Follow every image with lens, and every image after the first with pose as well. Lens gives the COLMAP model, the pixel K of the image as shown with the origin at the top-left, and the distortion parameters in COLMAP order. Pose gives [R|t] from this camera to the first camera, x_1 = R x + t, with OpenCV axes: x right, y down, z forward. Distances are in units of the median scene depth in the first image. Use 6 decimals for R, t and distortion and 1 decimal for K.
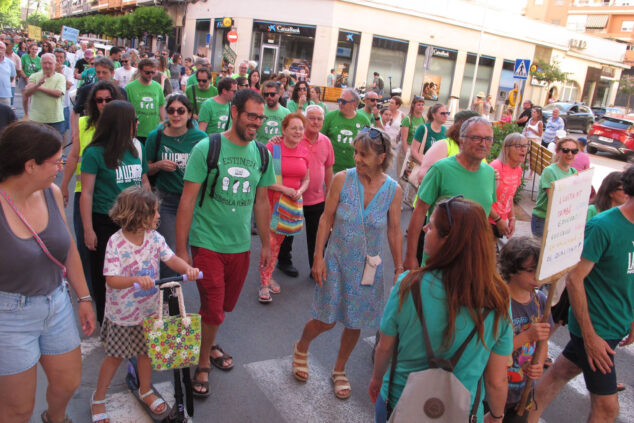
lens RADIAL K [[541.7, 0, 313.4], [0, 541.7, 198.7], [0, 0, 1]] dist [-0.147166, 0.113135]
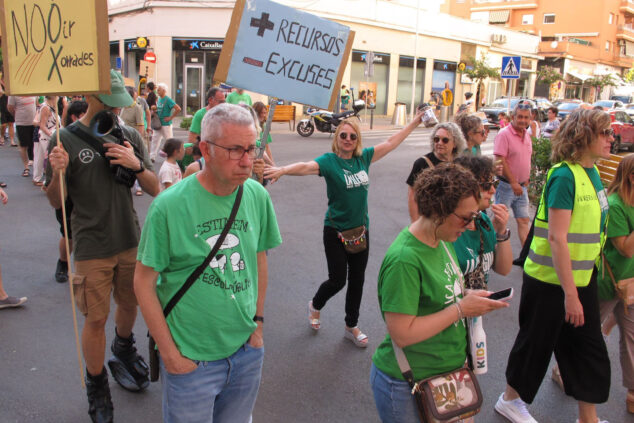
lens RADIAL K [[541.7, 0, 317.9], [0, 541.7, 199.8], [0, 0, 1]] dist [-0.147166, 0.113135]
pose [[0.977257, -0.118174, 0.176078, -0.055083], [0.121914, 0.992485, -0.010542, -0.025123], [-0.173509, 0.031769, 0.984320, 0.085302]]
